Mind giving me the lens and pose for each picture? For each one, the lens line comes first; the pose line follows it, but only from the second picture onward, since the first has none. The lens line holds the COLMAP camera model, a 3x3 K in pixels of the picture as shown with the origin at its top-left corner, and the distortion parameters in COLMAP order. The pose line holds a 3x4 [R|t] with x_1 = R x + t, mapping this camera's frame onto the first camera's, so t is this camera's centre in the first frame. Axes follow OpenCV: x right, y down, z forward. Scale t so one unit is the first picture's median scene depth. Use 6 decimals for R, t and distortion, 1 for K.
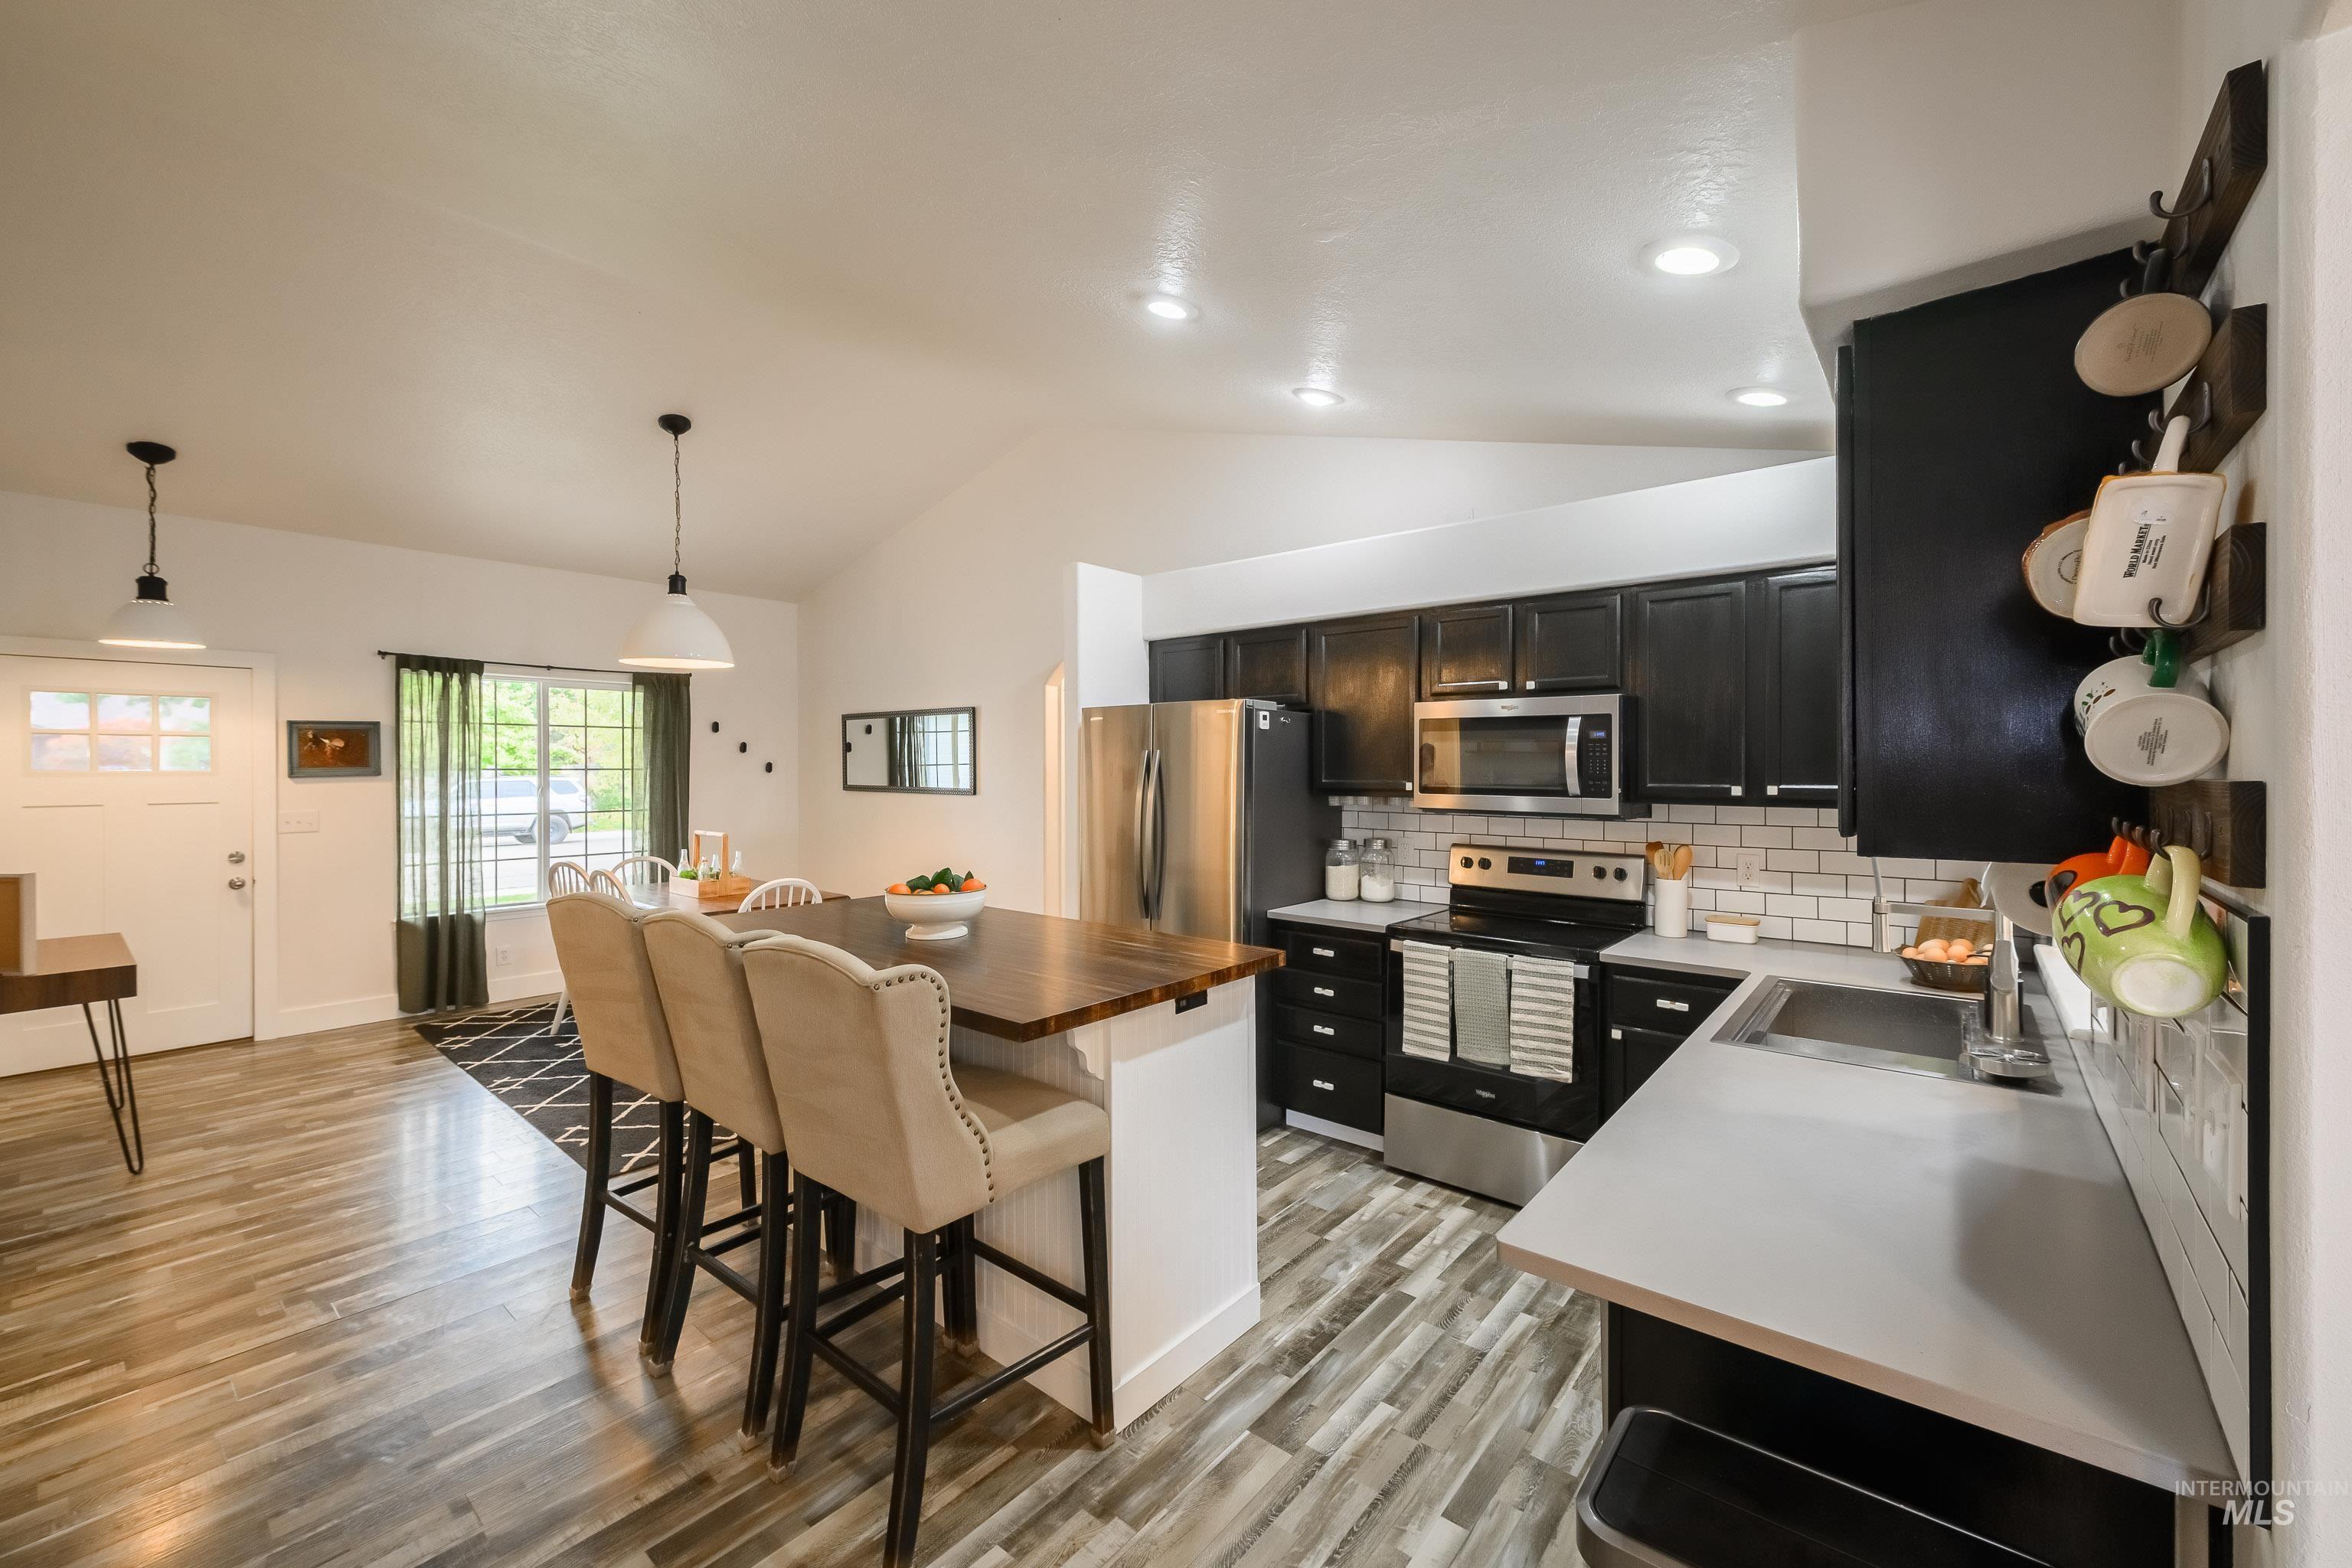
lens RADIAL K [[944.1, 0, 1198.7], [0, 944.1, 769.7], [0, 0, 1]] dist [0.000255, -0.000142]
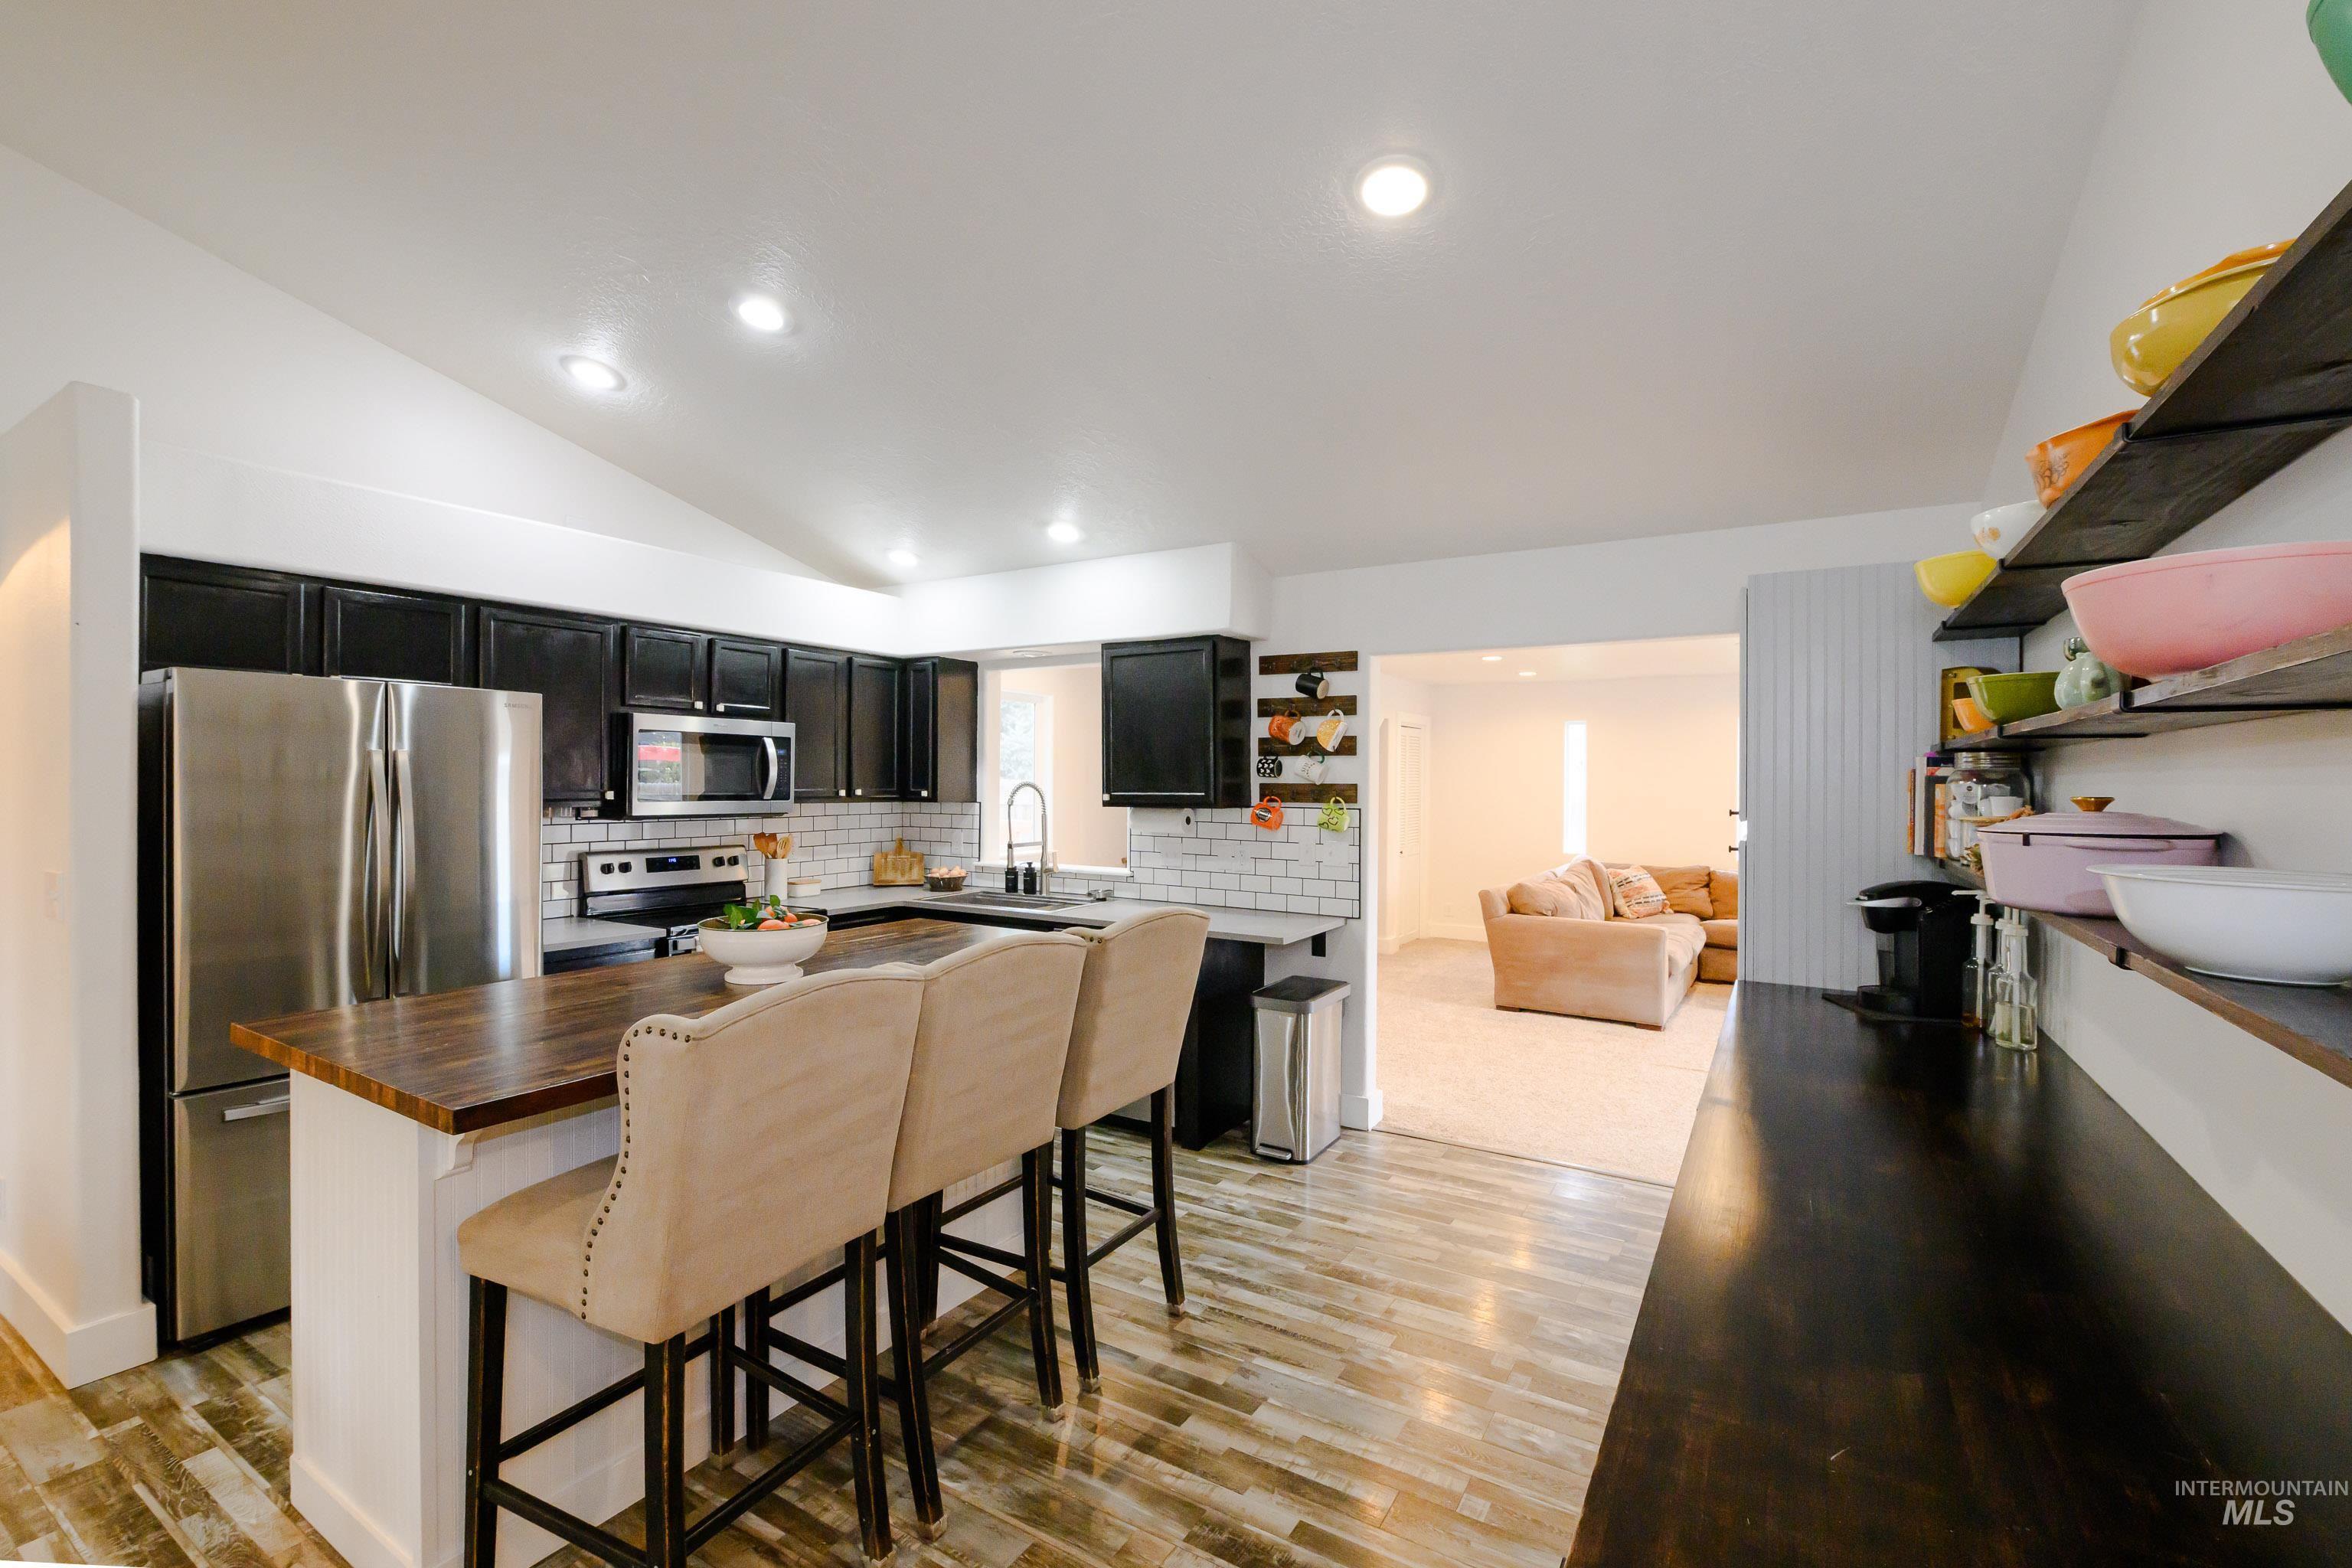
lens RADIAL K [[980.1, 0, 1138.8], [0, 980.1, 779.5], [0, 0, 1]] dist [0.001477, 0.000094]
pose [[-0.094981, -0.001070, 0.995478, -0.866980], [-0.004086, 0.999991, 0.000685, -0.001750], [-0.995471, -0.004003, -0.094985, 0.551019]]
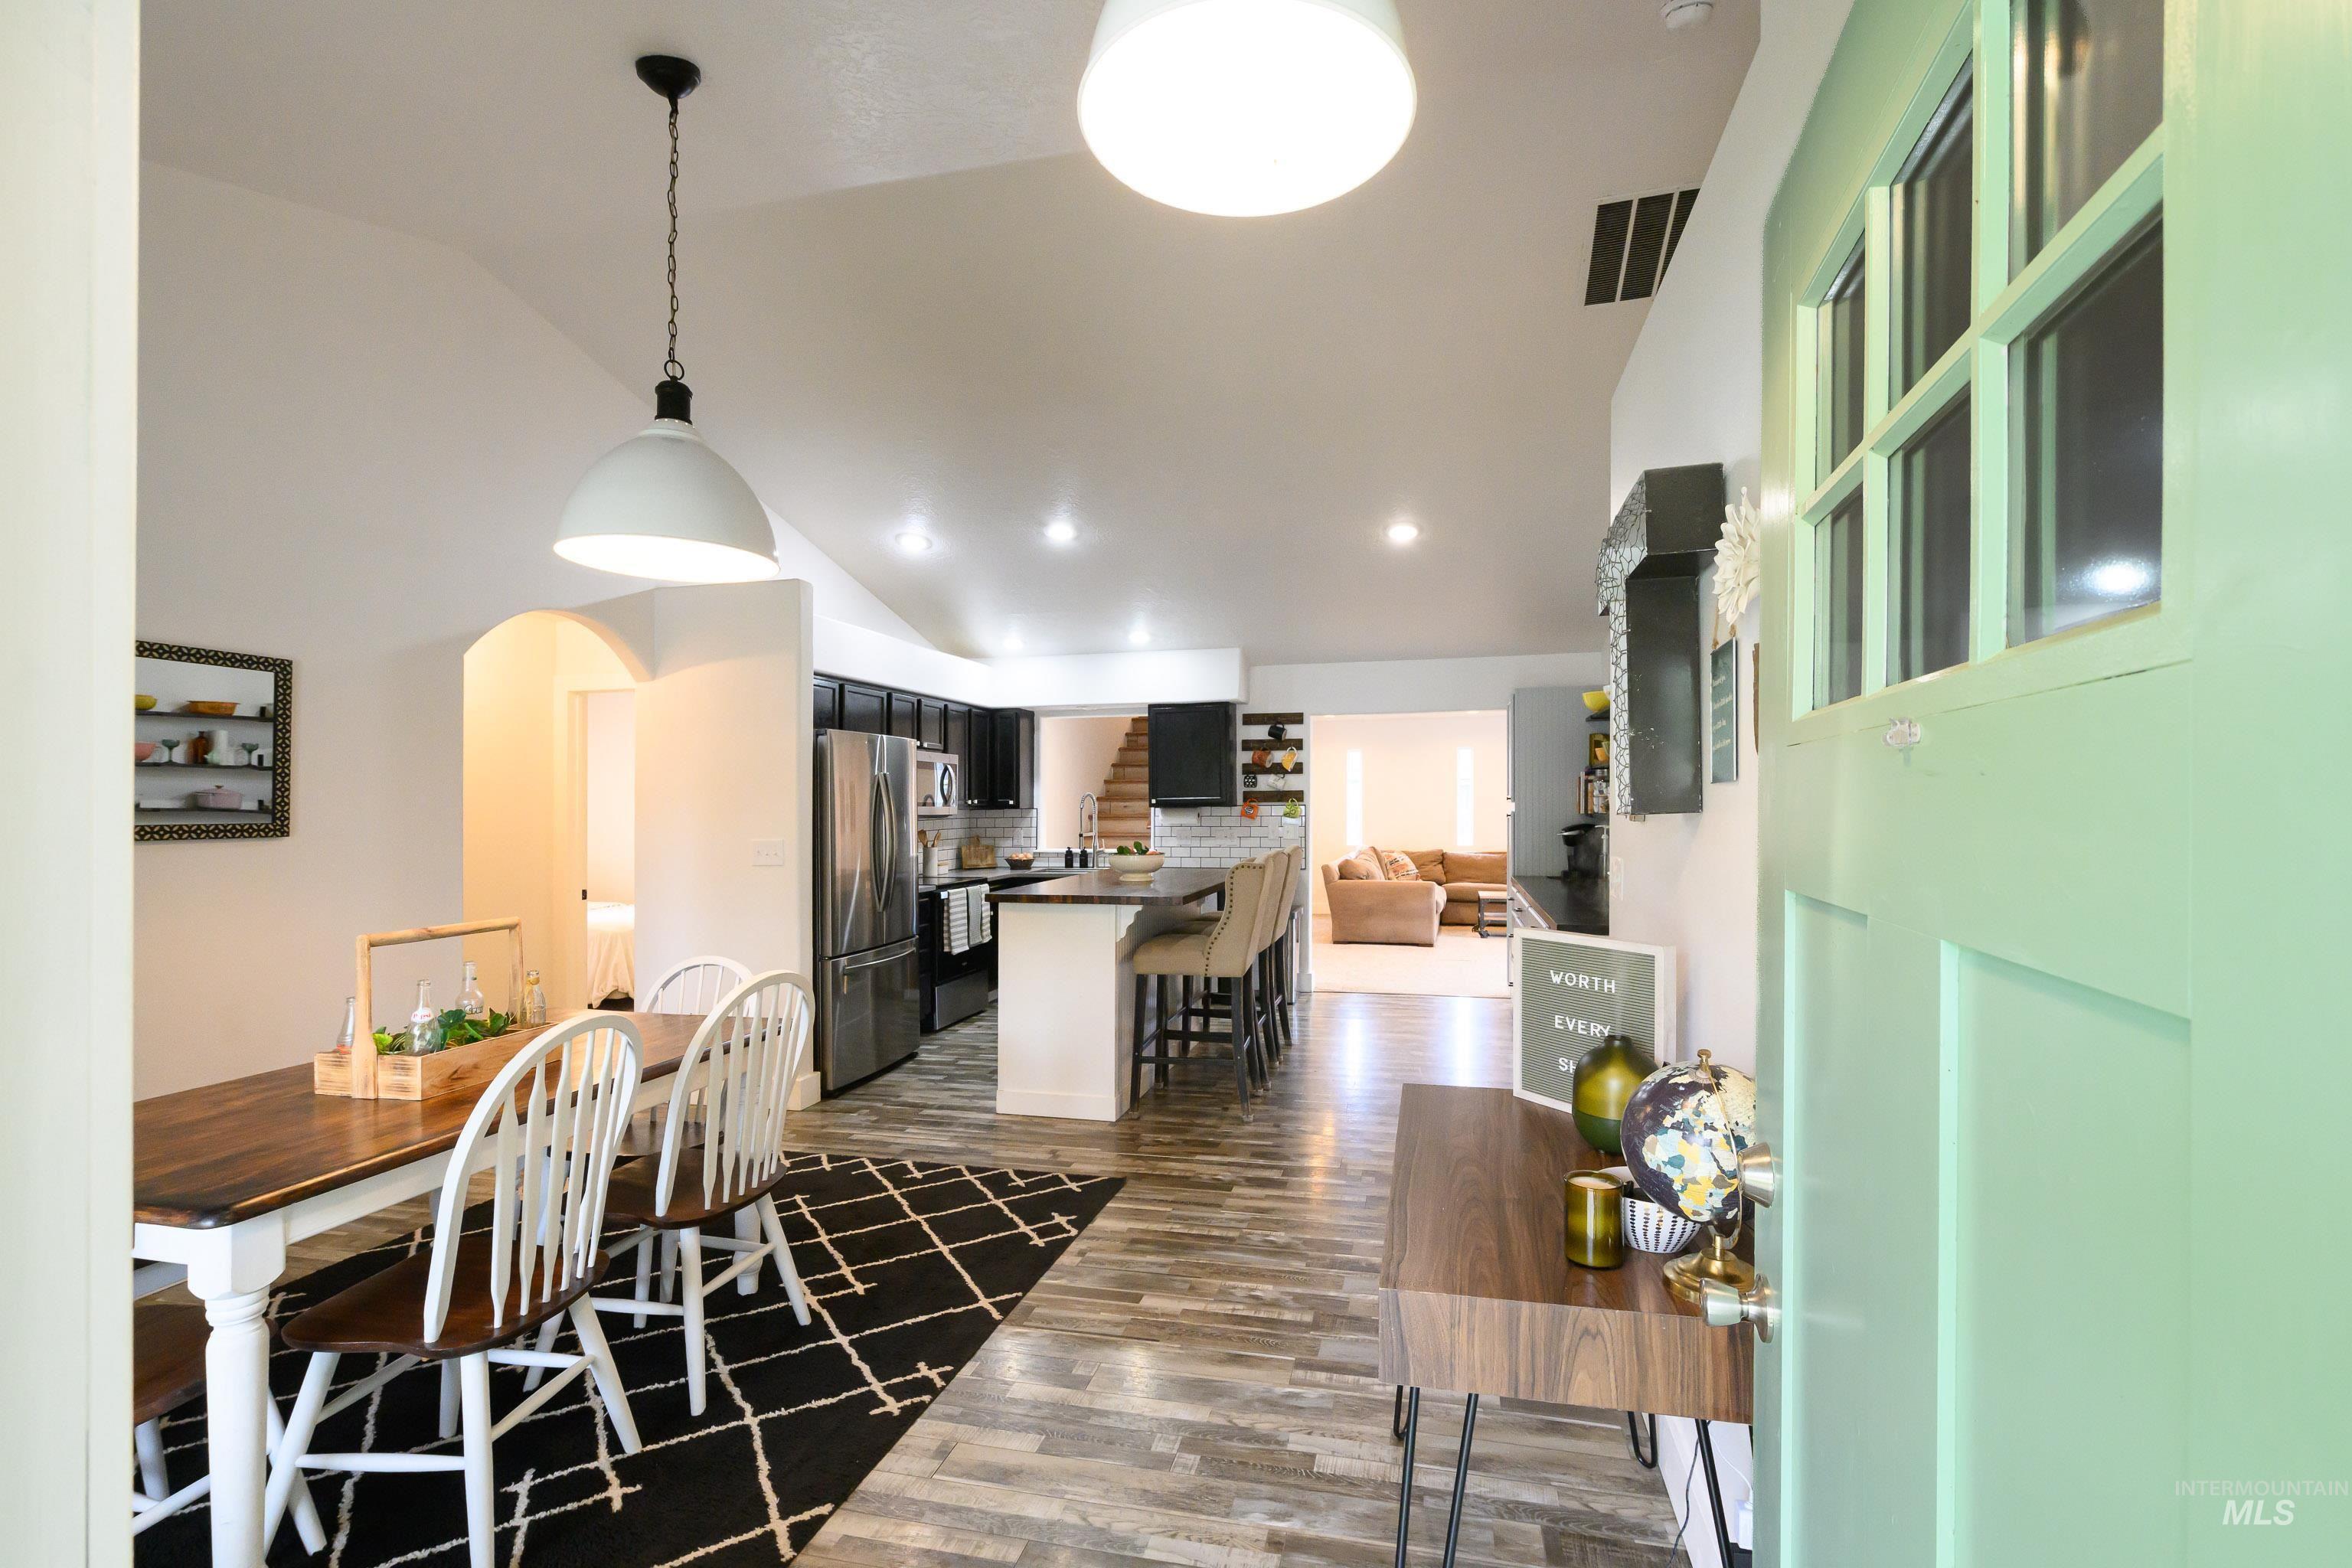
lens RADIAL K [[1053.0, 0, 1189.4], [0, 1053.0, 780.6], [0, 0, 1]] dist [0.001364, 0.000102]
pose [[-0.434429, 0.023170, 0.900408, -1.534038], [0.011705, 0.999730, -0.020079, 0.022797], [-0.900630, 0.001816, -0.434583, 1.294636]]
